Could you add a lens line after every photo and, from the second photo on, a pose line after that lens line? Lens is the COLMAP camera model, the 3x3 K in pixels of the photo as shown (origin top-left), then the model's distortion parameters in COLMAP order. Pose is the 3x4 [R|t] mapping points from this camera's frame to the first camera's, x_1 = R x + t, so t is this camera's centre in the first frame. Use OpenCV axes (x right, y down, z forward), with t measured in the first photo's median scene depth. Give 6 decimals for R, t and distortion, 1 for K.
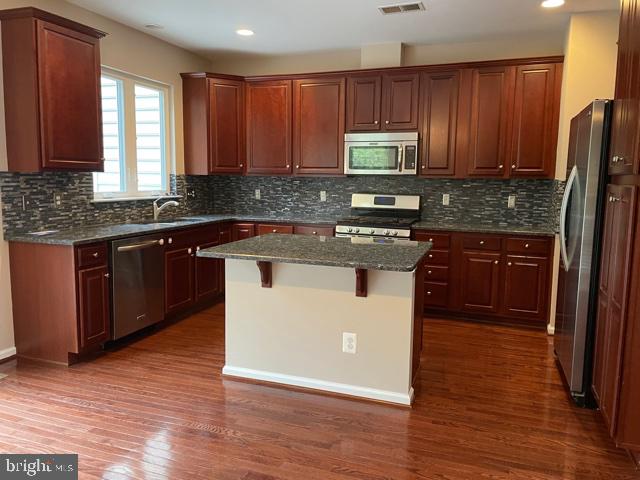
lens RADIAL K [[484.3, 0, 321.7], [0, 484.3, 238.5], [0, 0, 1]] dist [0.049407, -0.005096]
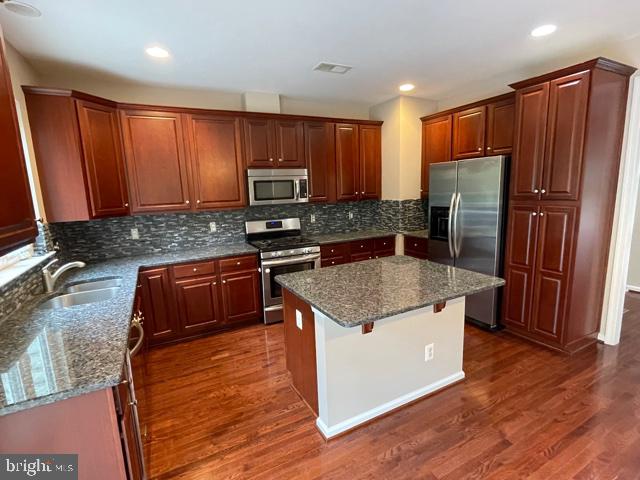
lens RADIAL K [[324.3, 0, 320.8], [0, 324.3, 243.1], [0, 0, 1]] dist [0.001815, -0.000691]
pose [[0.678172, -0.164716, 0.716206, -0.388315], [0.137358, 0.985795, 0.096654, -0.098105], [-0.721952, 0.032829, 0.691164, 0.373530]]
